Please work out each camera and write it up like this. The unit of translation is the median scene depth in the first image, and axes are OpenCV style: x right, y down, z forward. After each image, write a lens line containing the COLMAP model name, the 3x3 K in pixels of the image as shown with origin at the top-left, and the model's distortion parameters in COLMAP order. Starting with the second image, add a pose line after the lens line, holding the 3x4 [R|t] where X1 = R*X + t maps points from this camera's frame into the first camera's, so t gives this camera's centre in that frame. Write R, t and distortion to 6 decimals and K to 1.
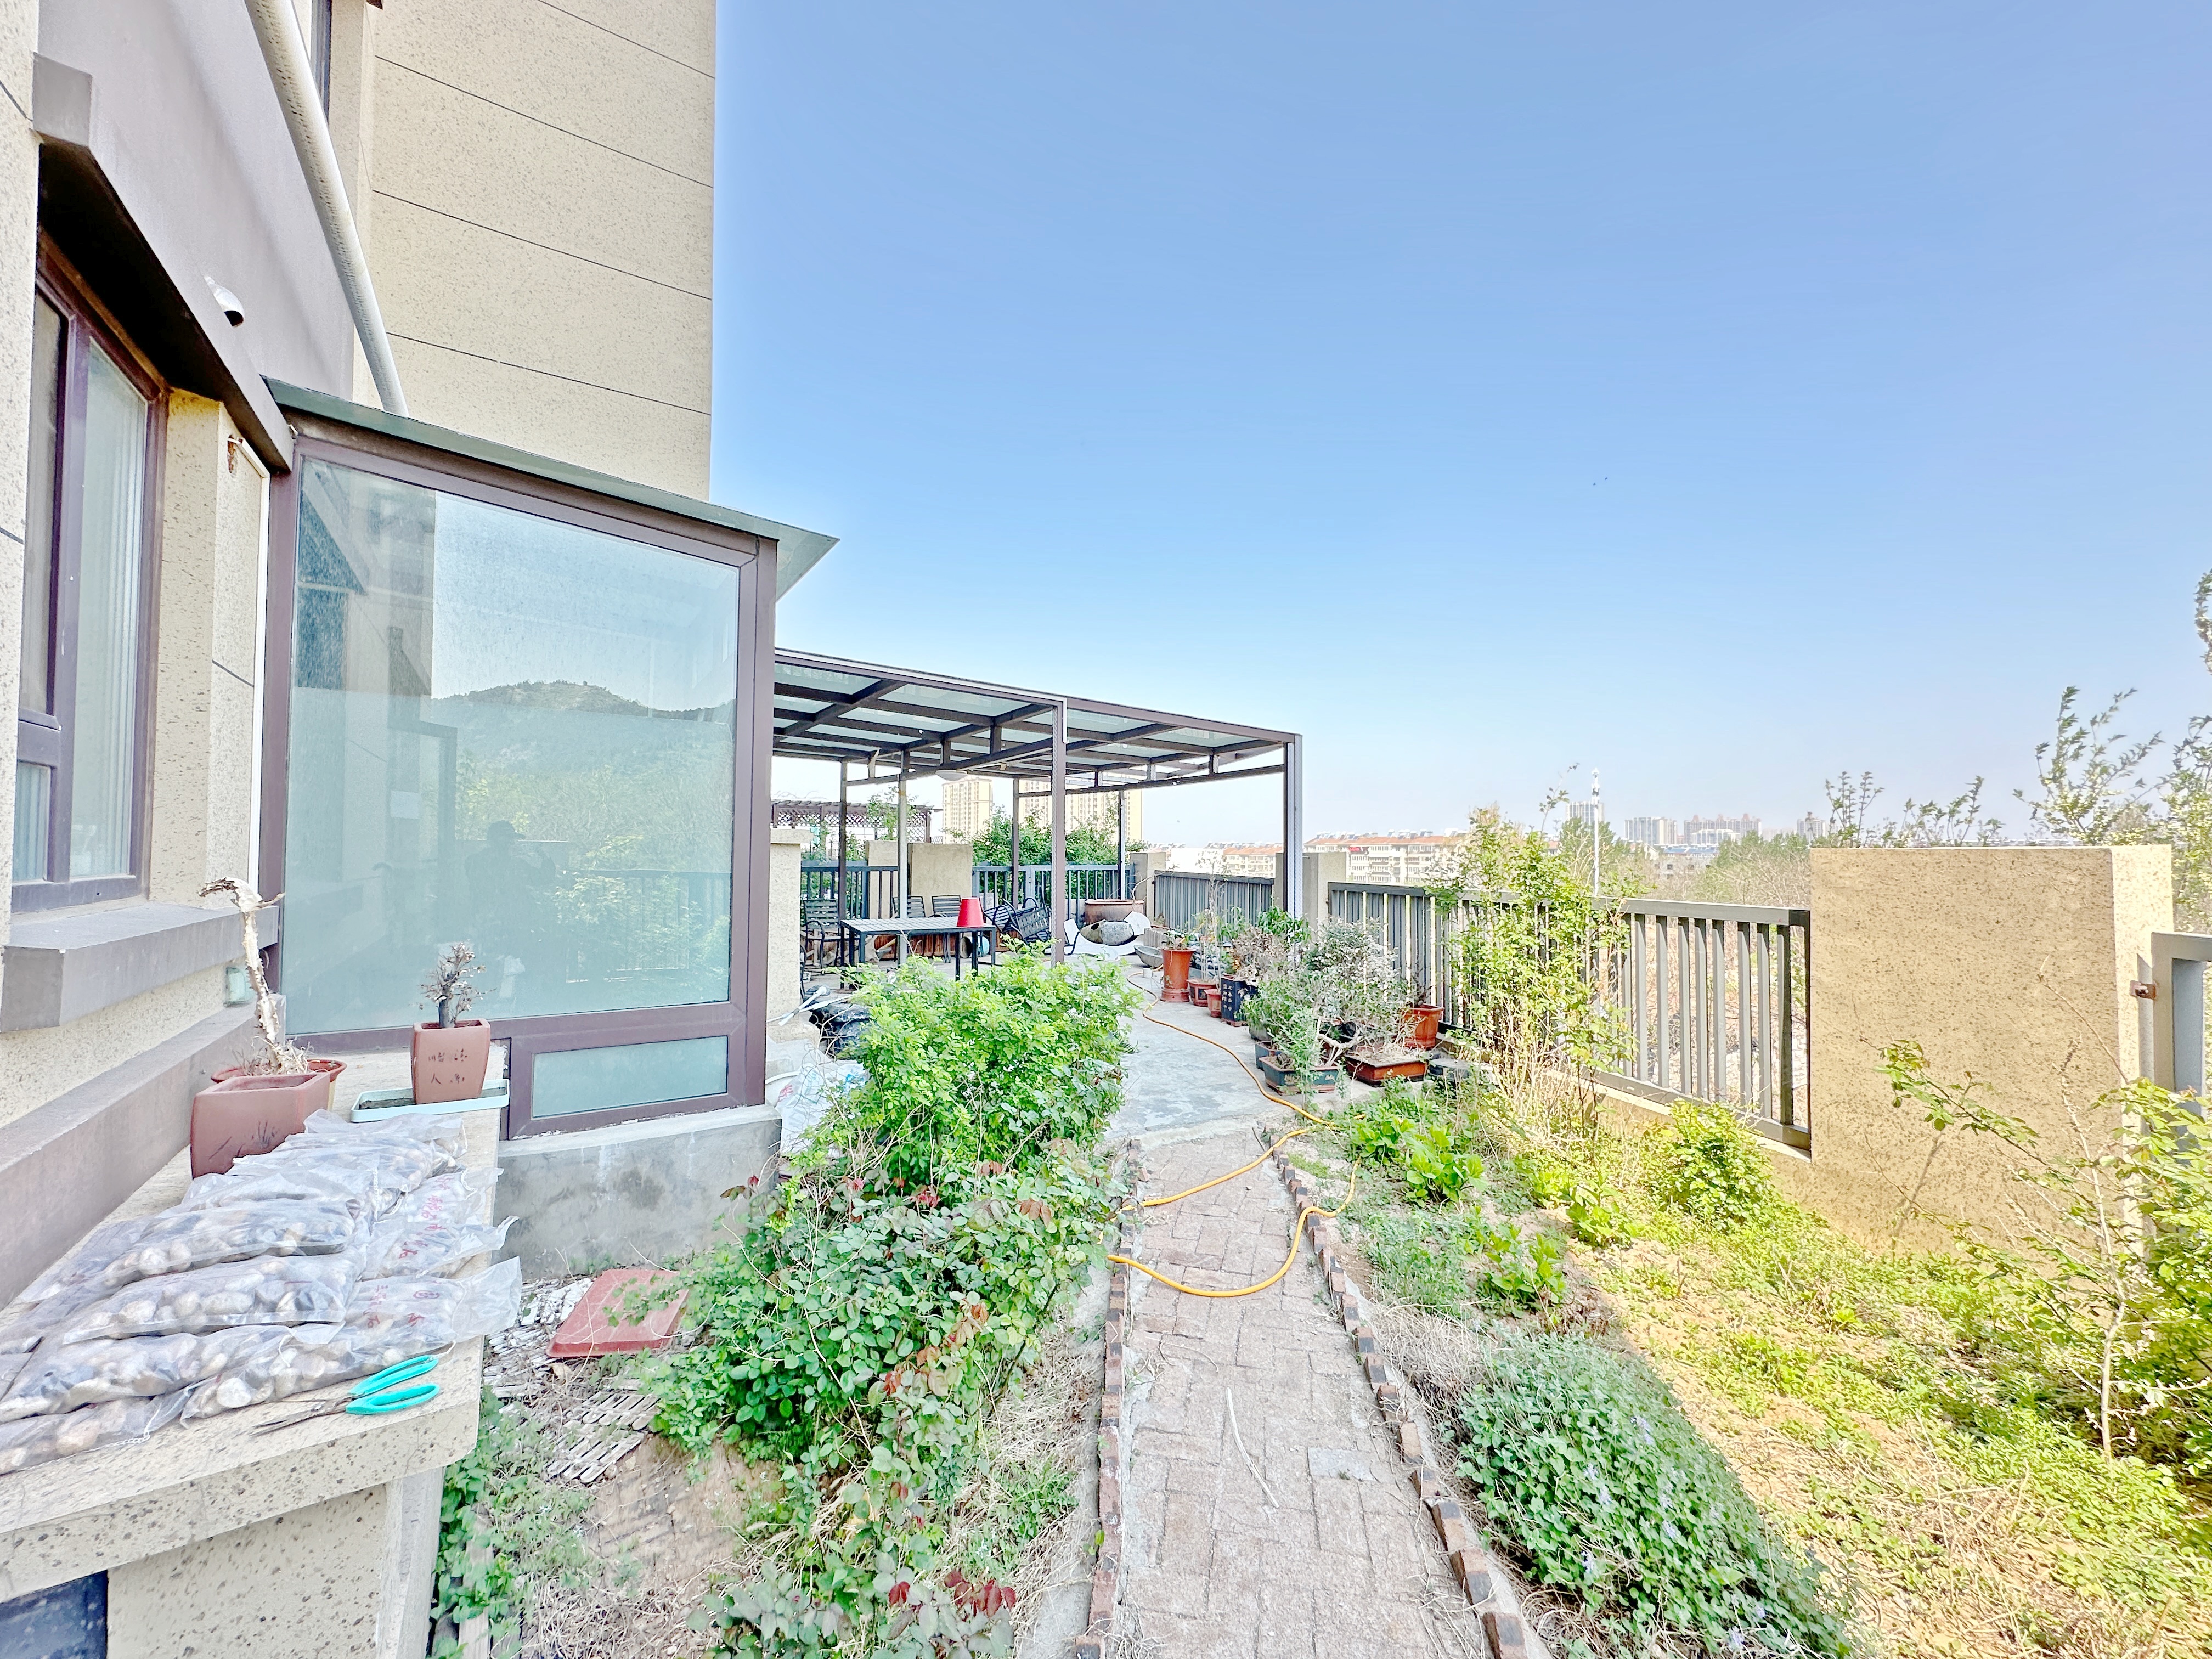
lens RADIAL K [[872.2, 0, 1101.3], [0, 872.2, 831.8], [0, 0, 1]] dist [0.000487, 0.000082]
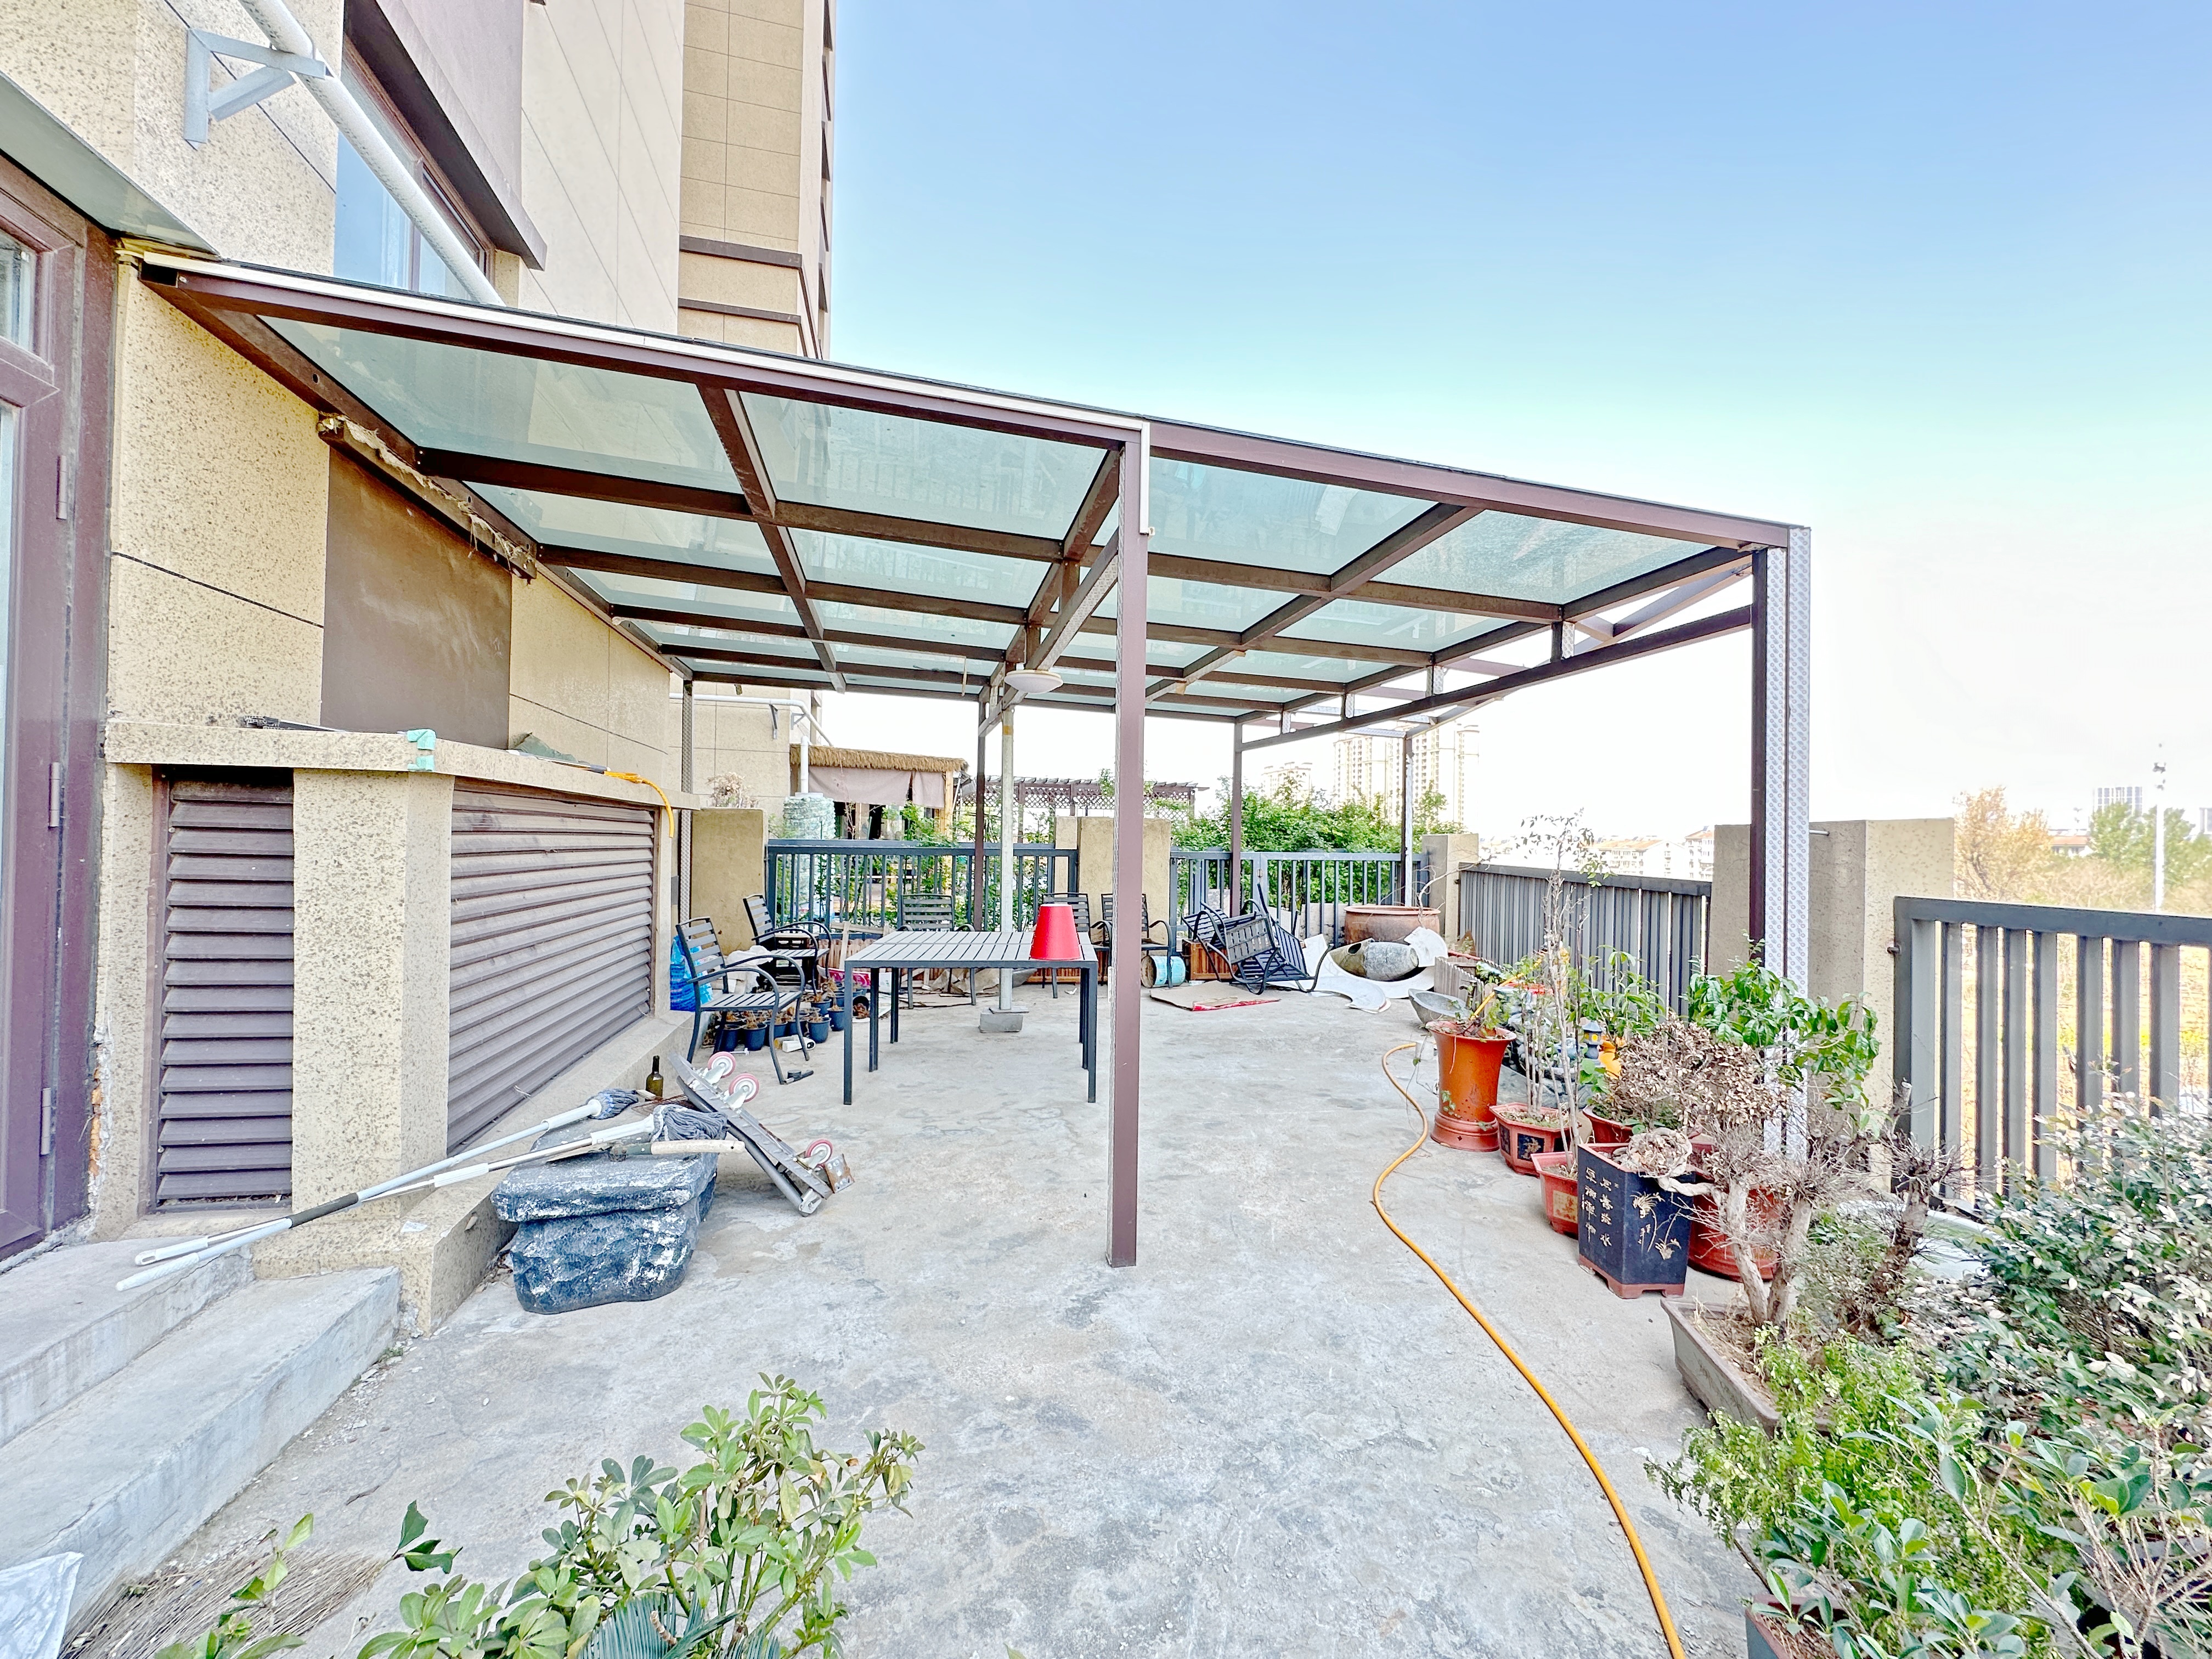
lens RADIAL K [[872.2, 0, 1112.6], [0, 872.2, 831.6], [0, 0, 1]] dist [0.000487, 0.000082]
pose [[0.938791, 0.005860, -0.344436, 0.047778], [-0.002173, 0.999936, 0.011089, 0.017200], [0.344479, -0.009662, 0.938744, 0.356120]]
